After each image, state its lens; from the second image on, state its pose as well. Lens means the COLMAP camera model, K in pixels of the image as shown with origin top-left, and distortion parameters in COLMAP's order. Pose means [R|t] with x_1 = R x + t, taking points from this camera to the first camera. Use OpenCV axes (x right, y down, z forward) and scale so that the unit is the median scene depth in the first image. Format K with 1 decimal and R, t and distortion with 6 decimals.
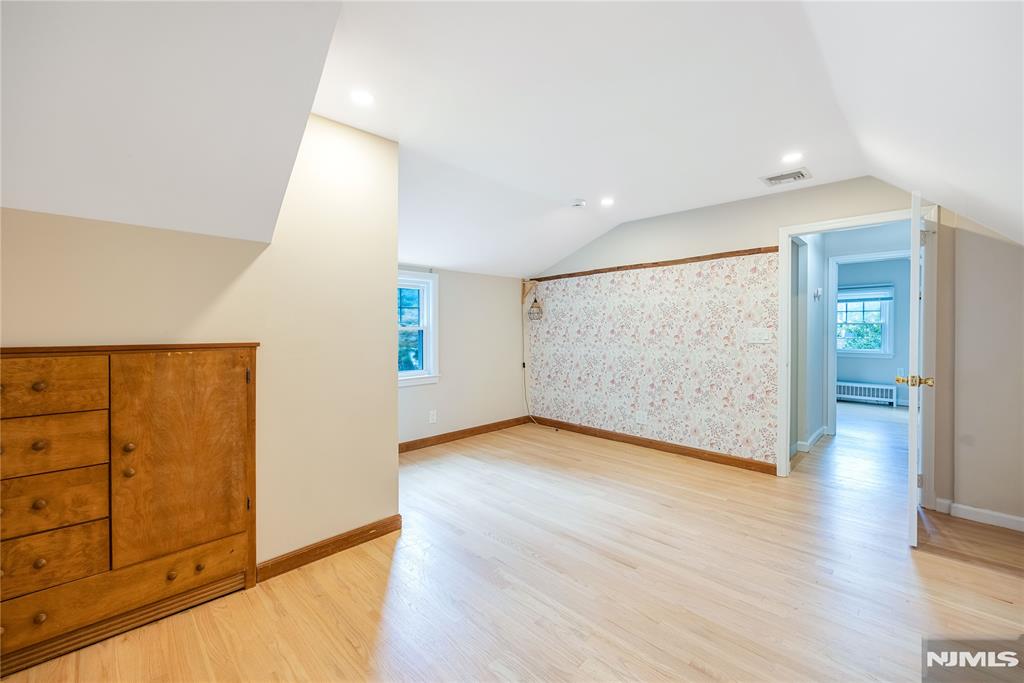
lens RADIAL K [[416.2, 0, 508.7], [0, 416.2, 334.8], [0, 0, 1]] dist [0.001668, 0.000215]
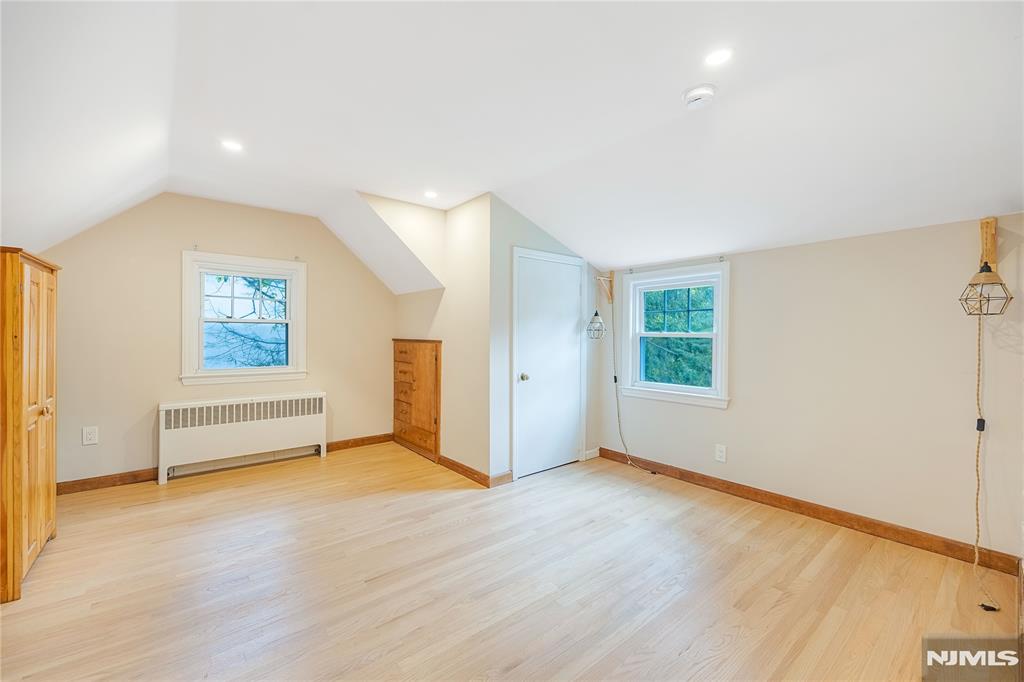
lens RADIAL K [[416.2, 0, 508.4], [0, 416.2, 336.5], [0, 0, 1]] dist [0.001668, 0.000215]
pose [[-0.087834, 0.004555, -0.996125, 0.667606], [-0.023061, 0.999712, 0.006605, -0.009819], [0.995868, 0.023552, -0.087704, 0.758281]]
